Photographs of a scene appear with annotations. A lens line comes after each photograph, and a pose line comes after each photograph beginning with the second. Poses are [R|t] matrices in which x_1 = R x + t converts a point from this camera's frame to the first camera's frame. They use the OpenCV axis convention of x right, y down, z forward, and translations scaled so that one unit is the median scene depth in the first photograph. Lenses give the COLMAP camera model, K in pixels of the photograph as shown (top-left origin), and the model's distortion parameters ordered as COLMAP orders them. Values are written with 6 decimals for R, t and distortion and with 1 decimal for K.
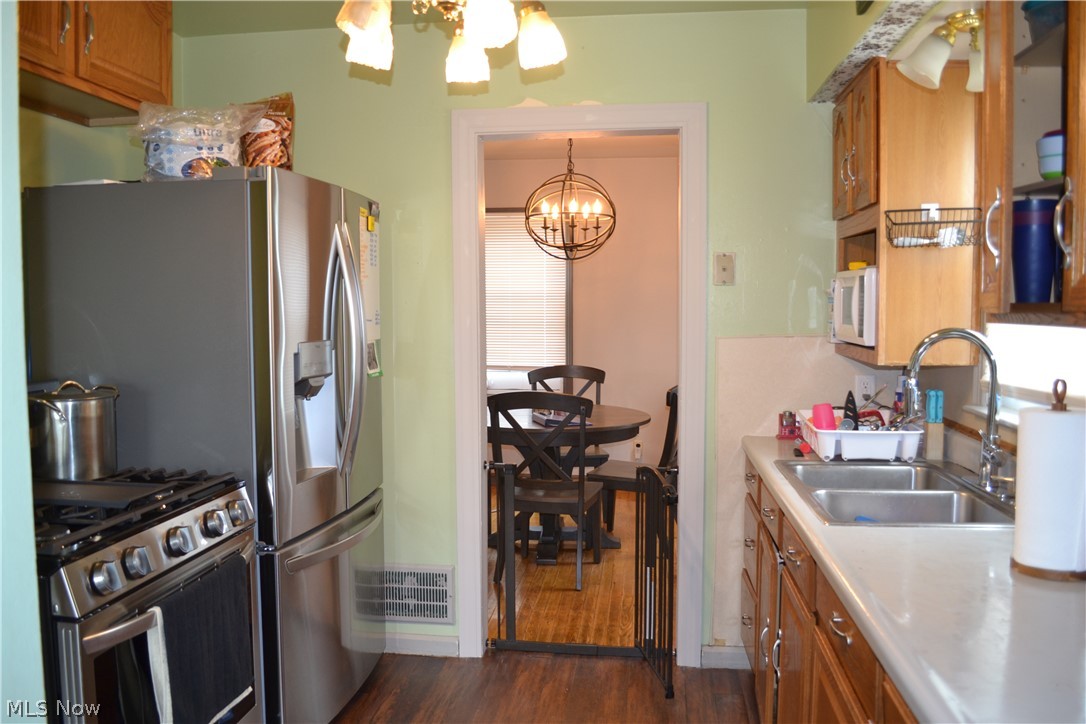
lens RADIAL K [[865.9, 0, 541.4], [0, 865.9, 363.5], [0, 0, 1]] dist [-0.084631, 0.014958]
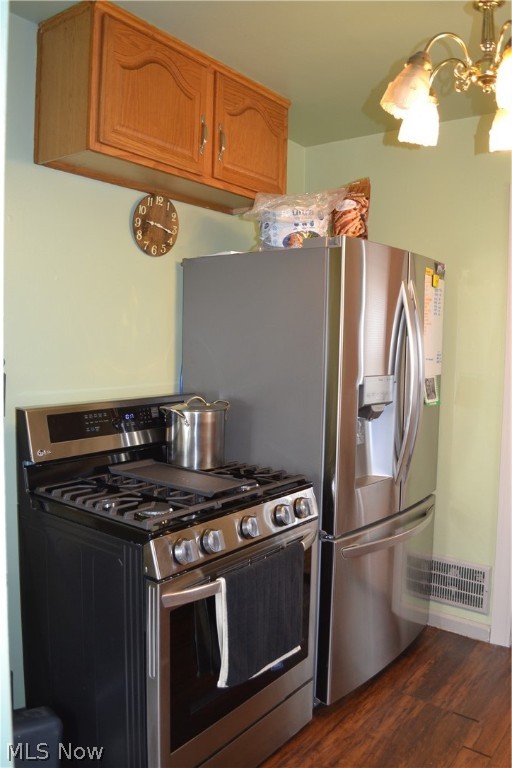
lens RADIAL K [[612.4, 0, 270.9], [0, 612.4, 384.2], [0, 0, 1]] dist [-0.084631, 0.014958]
pose [[0.871674, 0.052665, -0.487248, 0.031986], [-0.052430, 0.998525, 0.014133, -0.017470], [0.487273, 0.013227, 0.873149, 0.153219]]
